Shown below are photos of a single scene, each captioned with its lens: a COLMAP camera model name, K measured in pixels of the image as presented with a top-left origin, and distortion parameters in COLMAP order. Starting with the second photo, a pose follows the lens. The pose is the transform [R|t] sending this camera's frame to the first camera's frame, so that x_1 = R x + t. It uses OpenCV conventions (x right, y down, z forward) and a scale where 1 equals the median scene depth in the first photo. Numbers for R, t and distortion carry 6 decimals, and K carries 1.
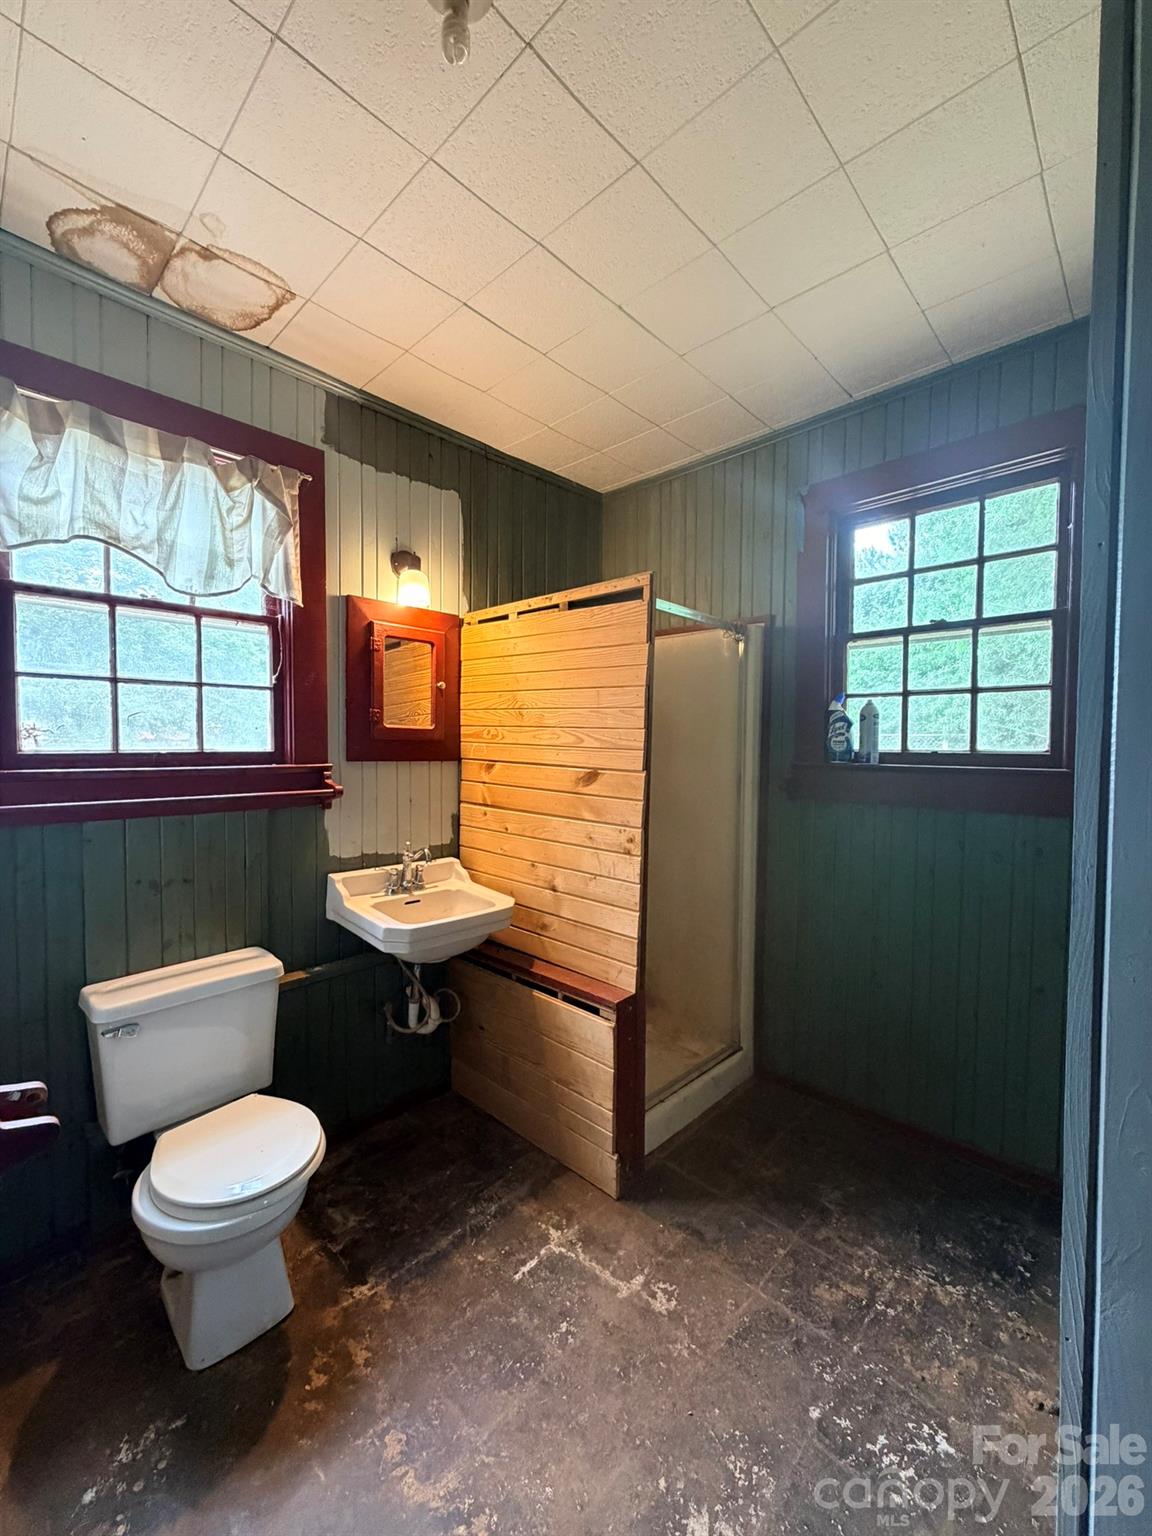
lens RADIAL K [[611.6, 0, 577.7], [0, 611.6, 761.7], [0, 0, 1]] dist [-0.000440, 0.000238]
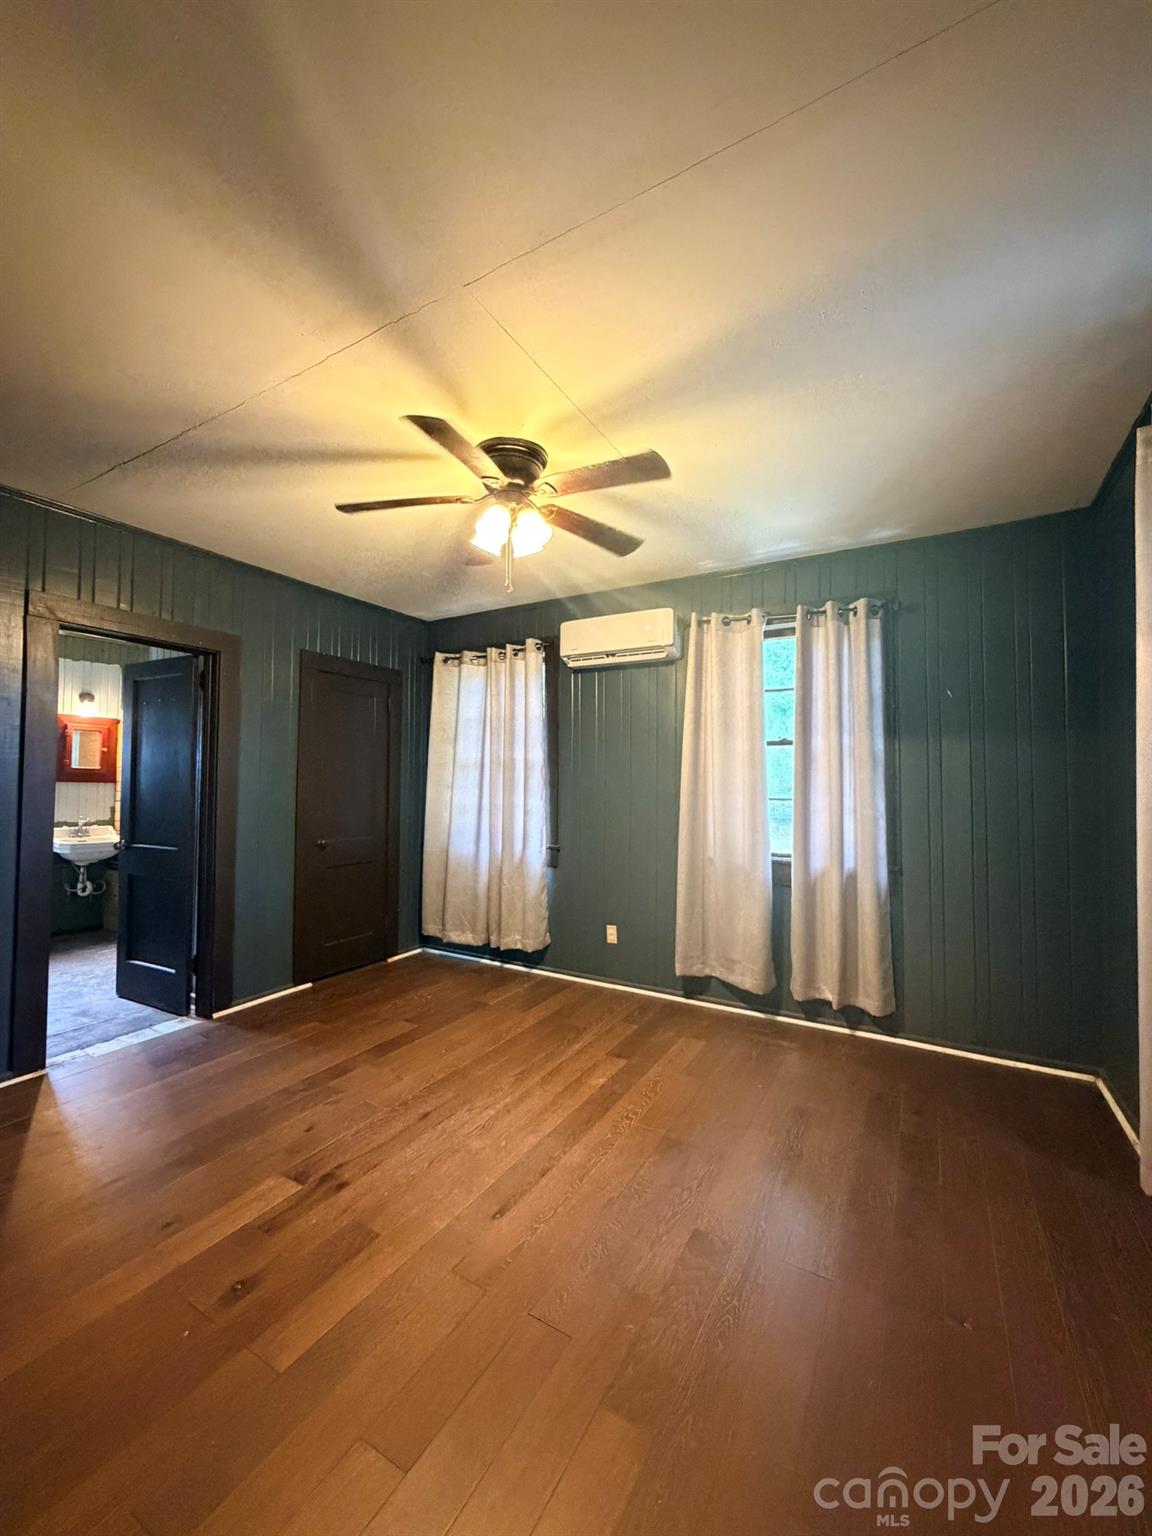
lens RADIAL K [[611.6, 0, 577.7], [0, 611.6, 761.7], [0, 0, 1]] dist [-0.000440, 0.000238]
pose [[0.970191, 0.007489, 0.242227, 1.165888], [0.009276, 0.997642, -0.067999, 0.115407], [-0.242165, 0.068219, 0.967834, -2.041400]]
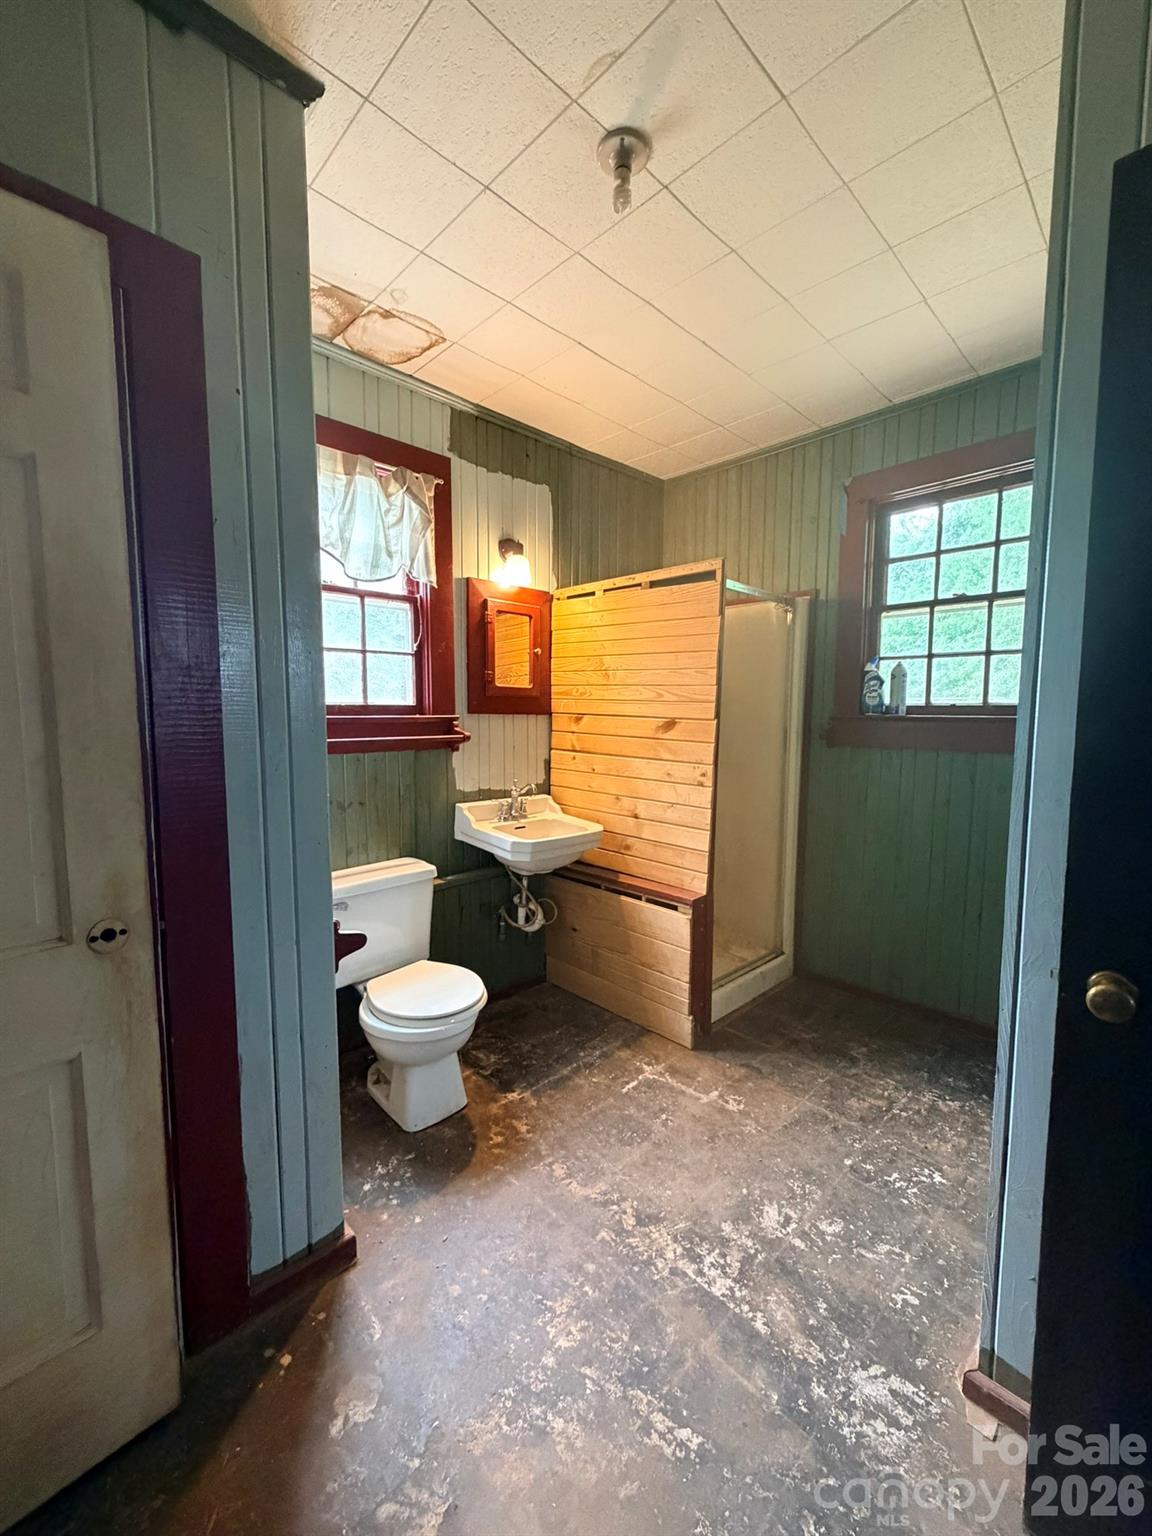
lens RADIAL K [[611.6, 0, 577.7], [0, 611.6, 761.7], [0, 0, 1]] dist [-0.000440, 0.000238]
pose [[0.999441, 0.000673, -0.033434, -0.127940], [0.001151, 0.998512, 0.054525, 0.032656], [0.033421, -0.054533, 0.997953, -0.257923]]
